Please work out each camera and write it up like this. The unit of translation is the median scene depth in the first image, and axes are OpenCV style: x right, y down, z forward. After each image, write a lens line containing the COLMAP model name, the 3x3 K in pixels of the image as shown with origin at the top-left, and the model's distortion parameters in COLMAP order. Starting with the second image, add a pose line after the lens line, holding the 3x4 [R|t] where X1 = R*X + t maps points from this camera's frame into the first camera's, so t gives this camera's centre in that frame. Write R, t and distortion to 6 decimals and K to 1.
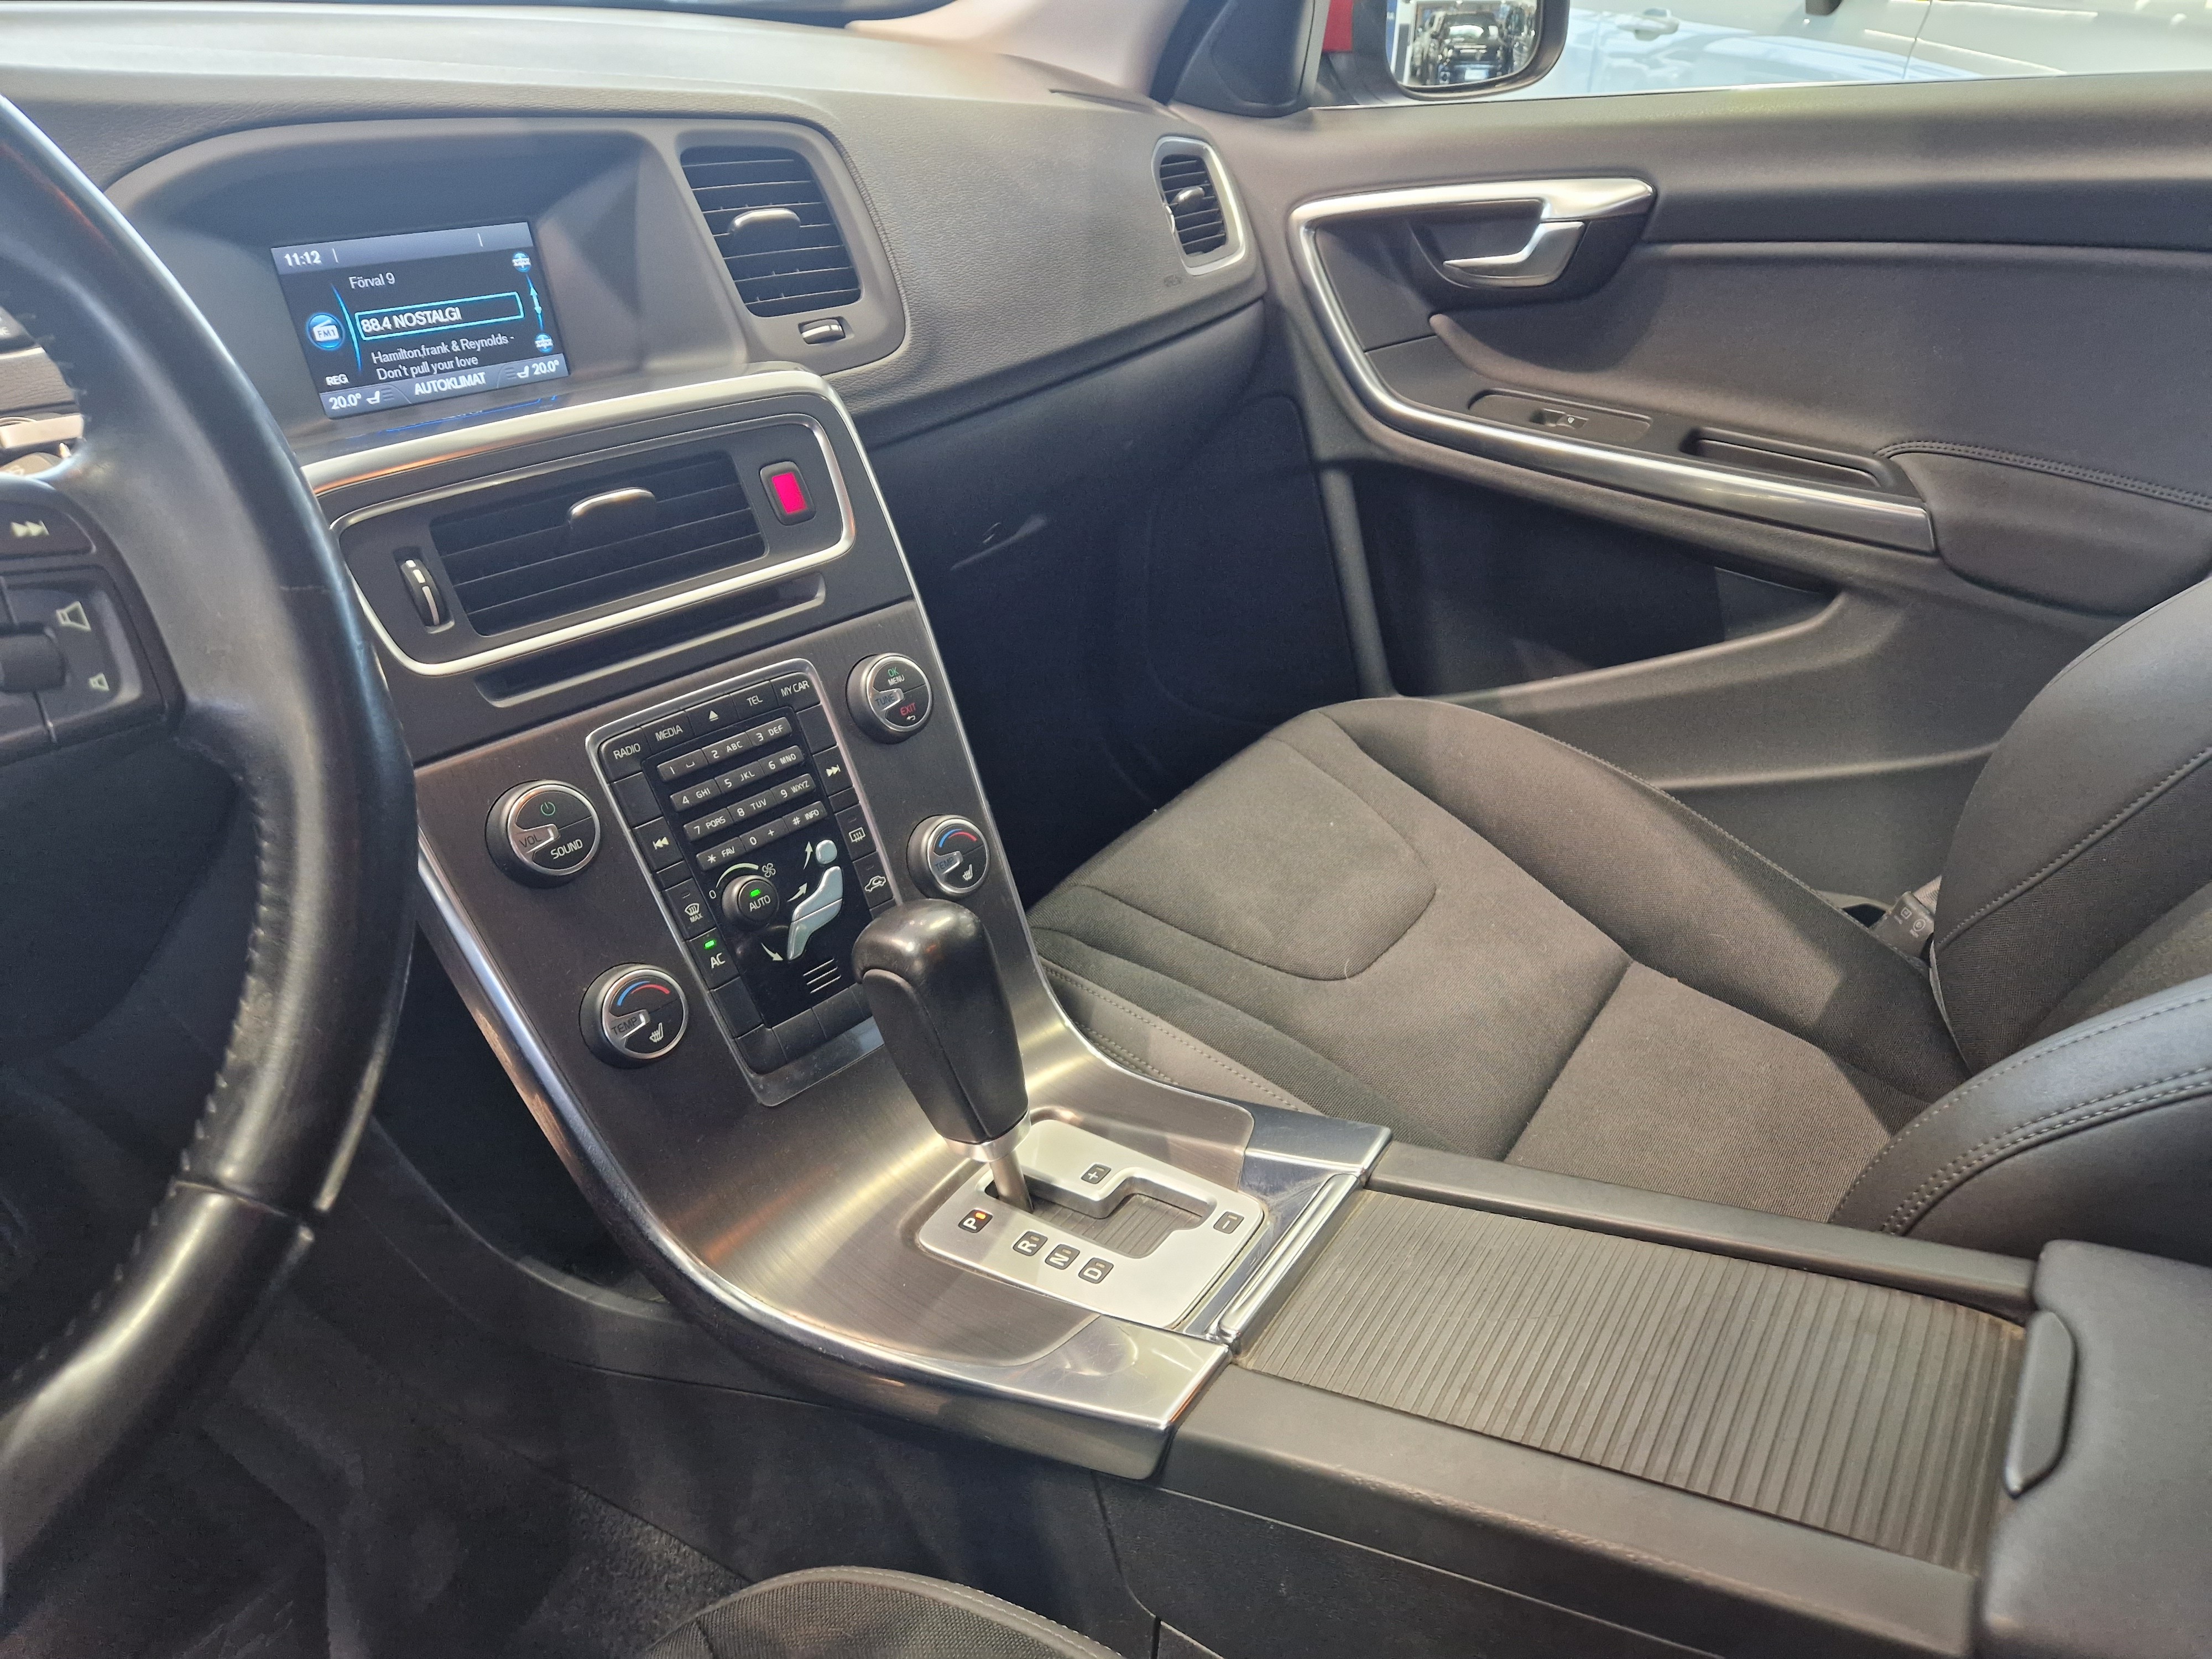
lens RADIAL K [[1481.5, 0, 1105.2], [0, 1481.5, 845.1], [0, 0, 1]] dist [0.087571, -0.089610]
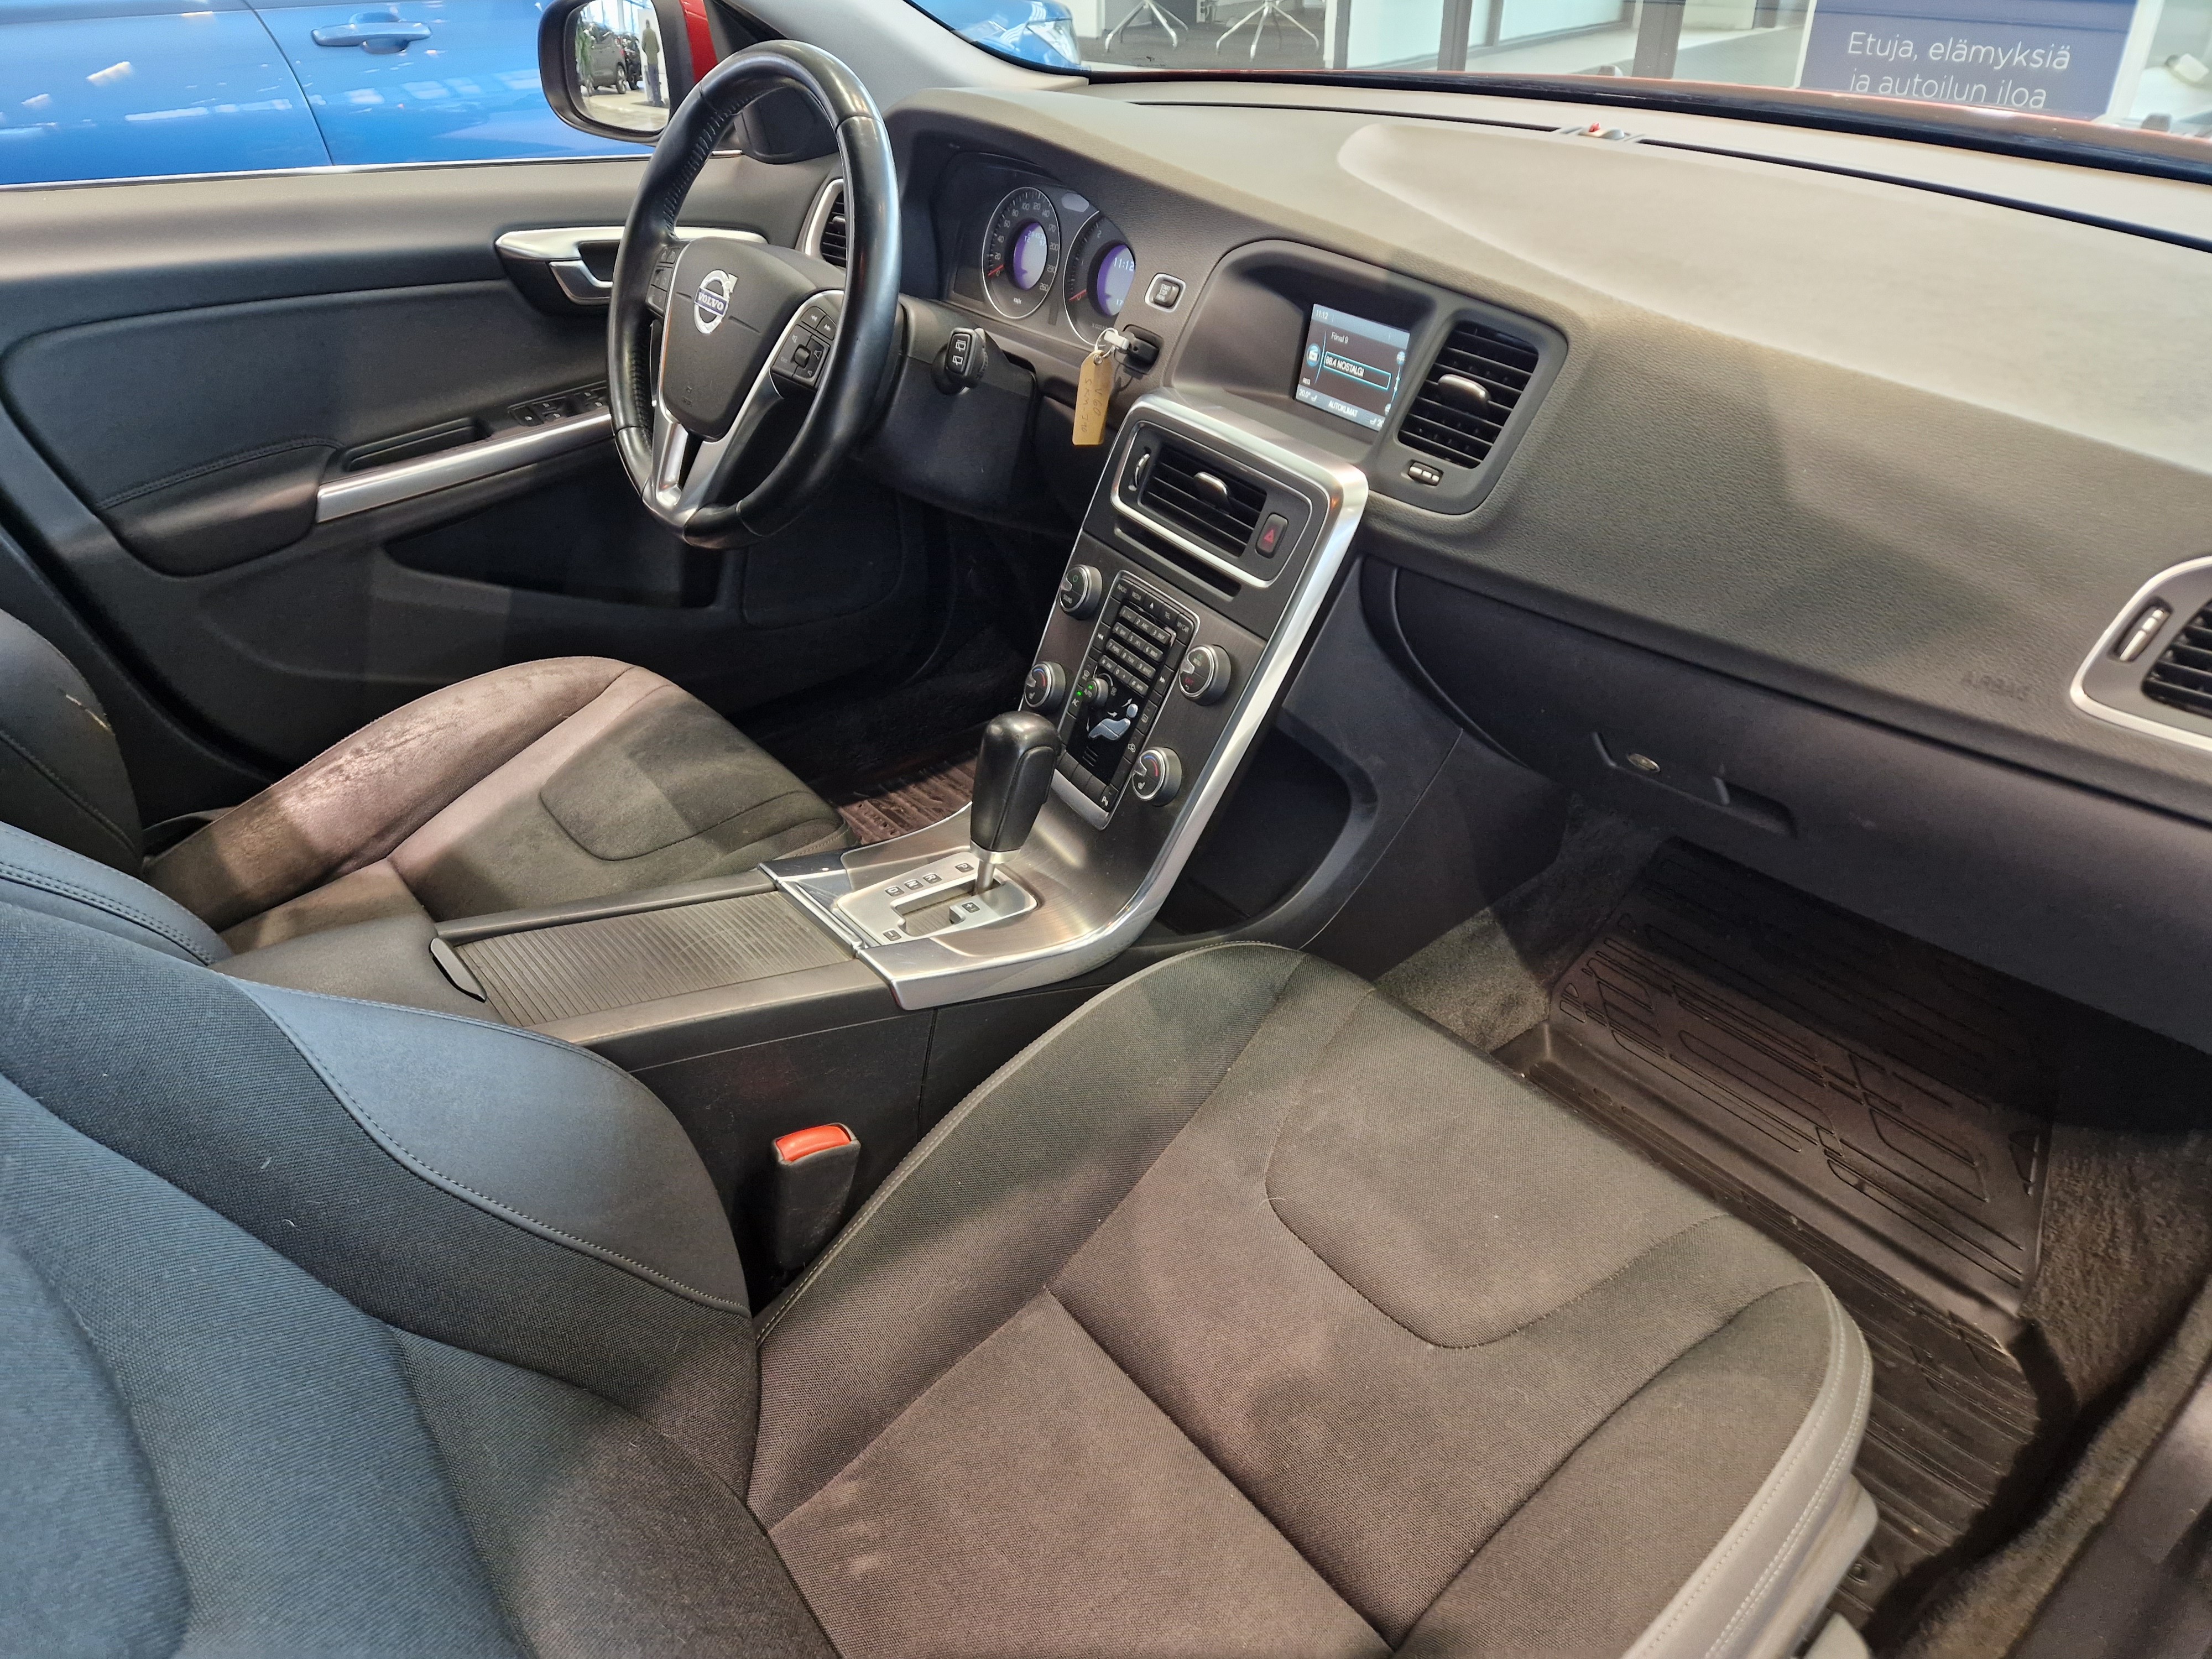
lens RADIAL K [[1481.5, 0, 1105.2], [0, 1481.5, 845.1], [0, 0, 1]] dist [0.087571, -0.089610]
pose [[-0.297306, 0.524715, -0.797674, 1.185613], [-0.448198, 0.660981, 0.601849, -0.855951], [0.843047, 0.536449, 0.038663, 0.977899]]
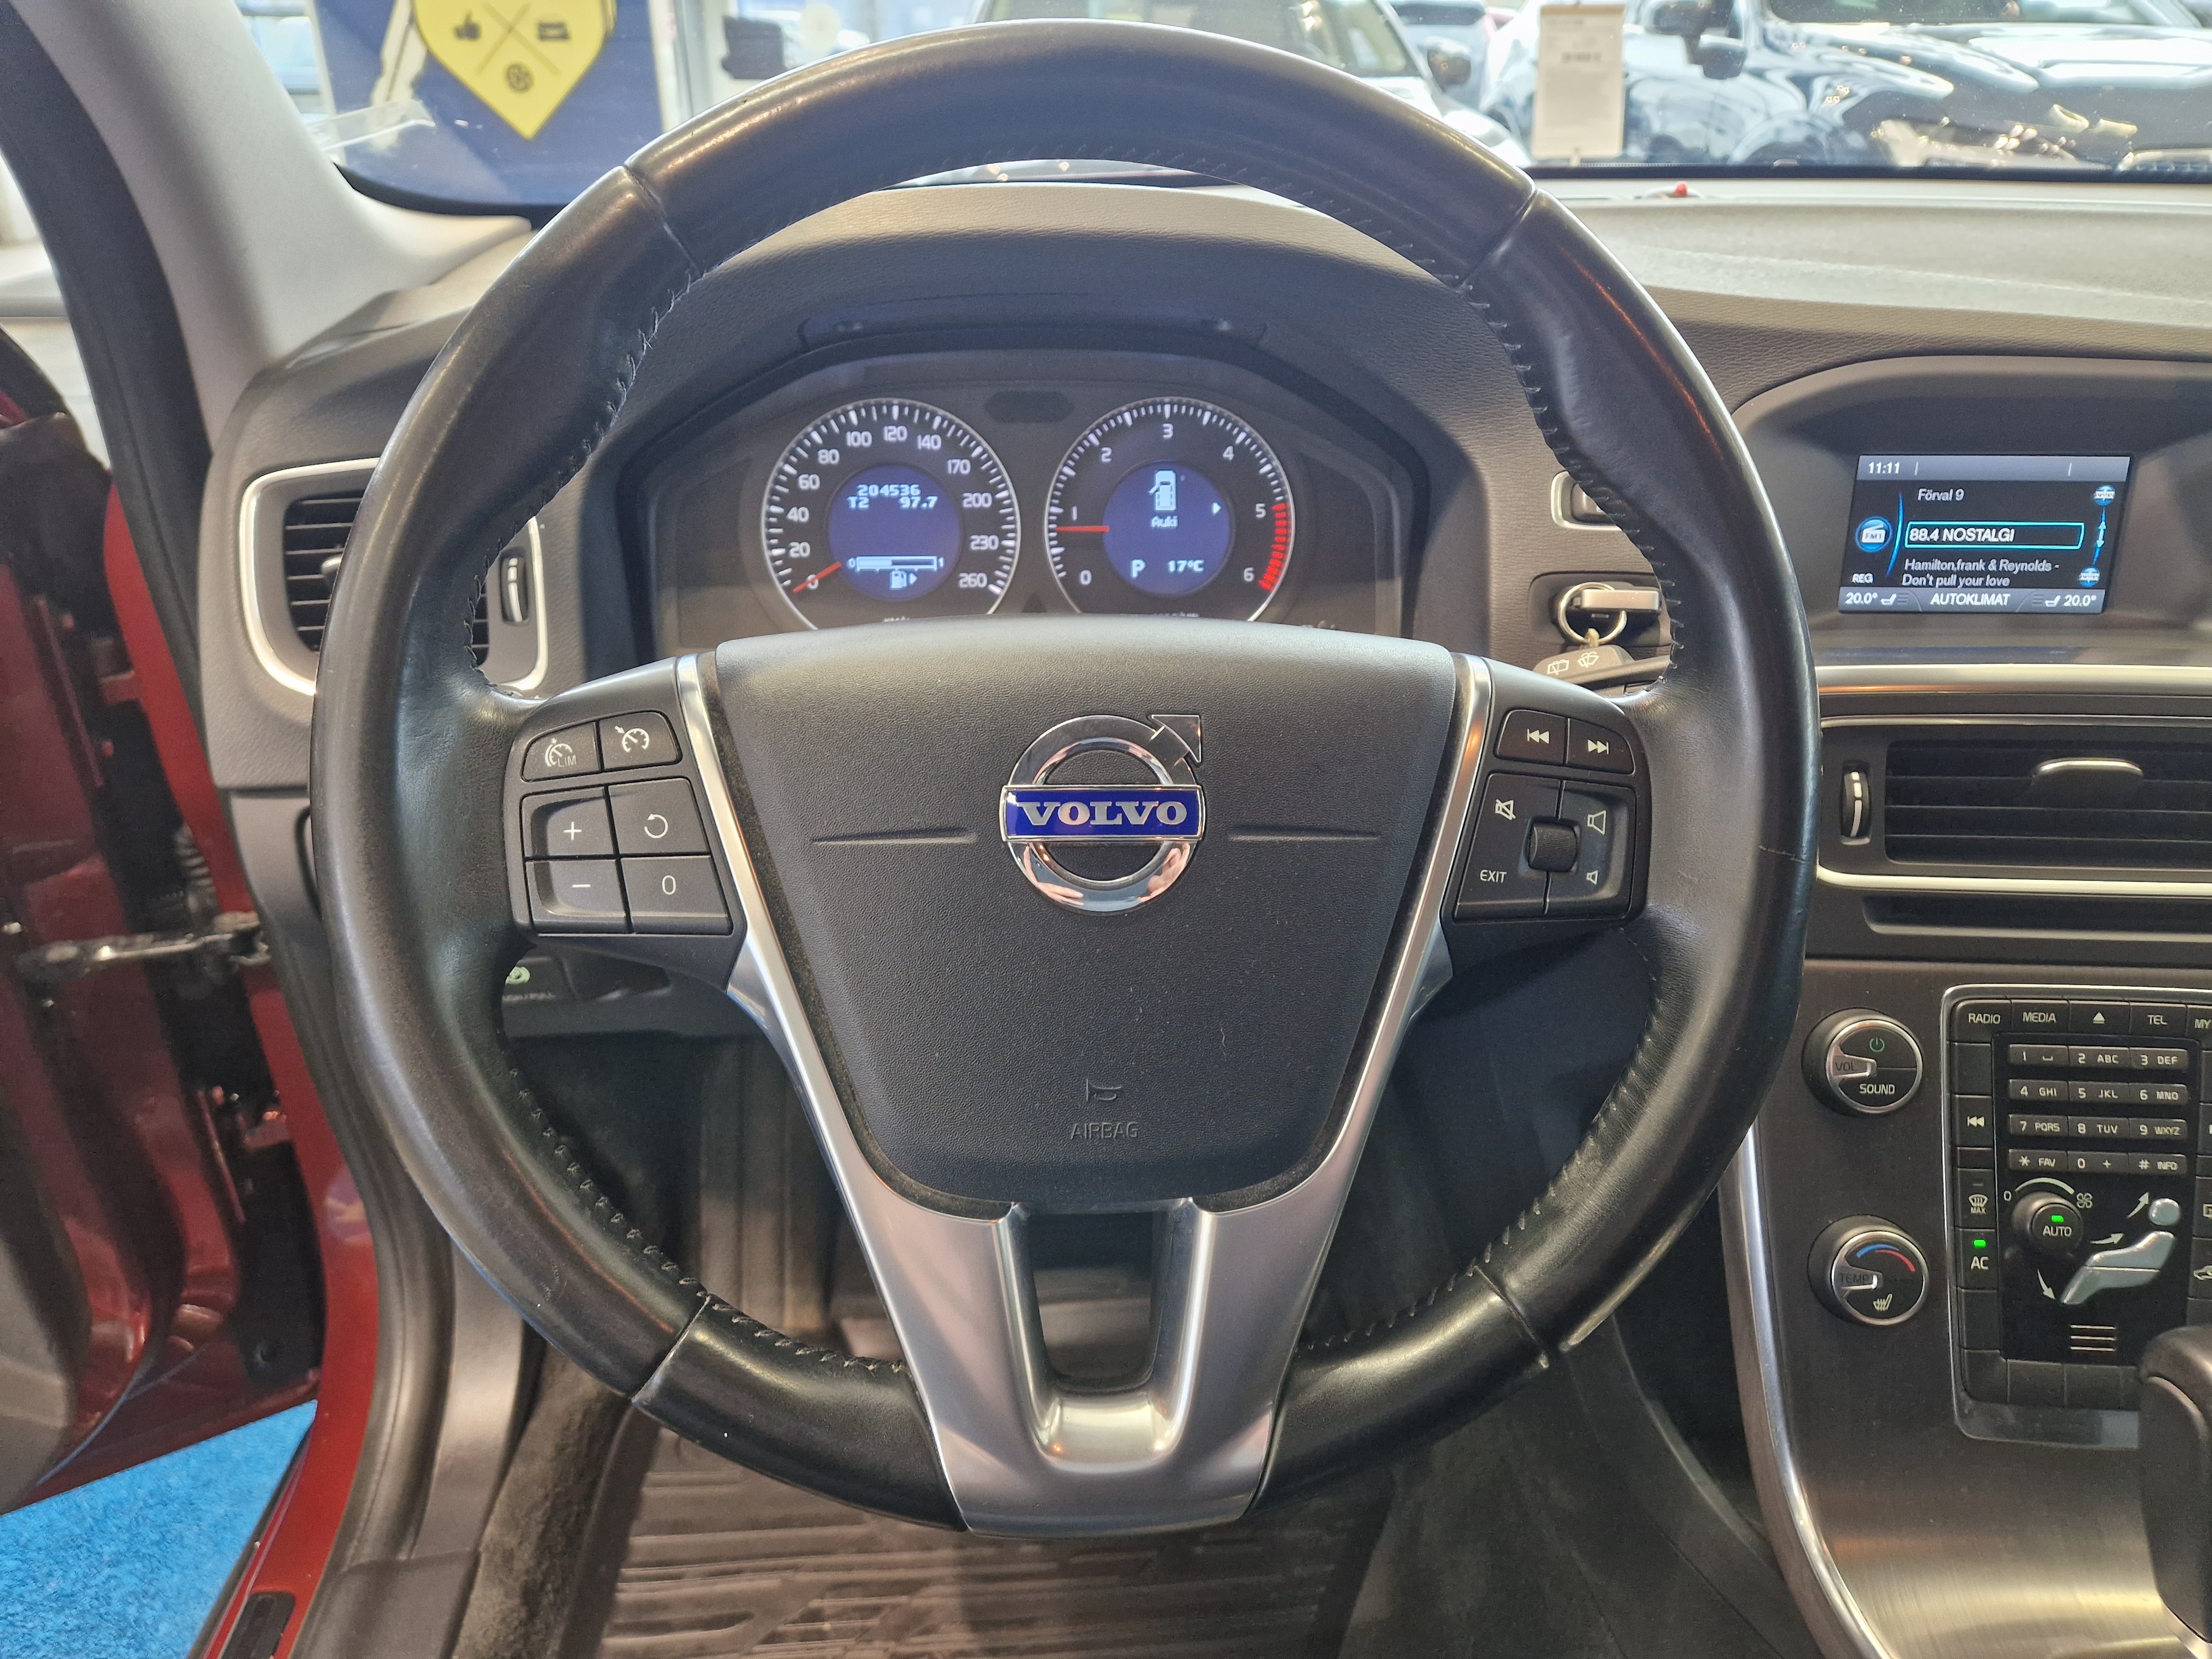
lens RADIAL K [[1481.5, 0, 1105.2], [0, 1481.5, 845.1], [0, 0, 1]] dist [0.087571, -0.089610]
pose [[0.621827, 0.355278, -0.697932, -0.034341], [-0.381457, 0.915720, 0.126281, -0.065123], [0.683975, 0.187705, 0.704943, -0.066875]]
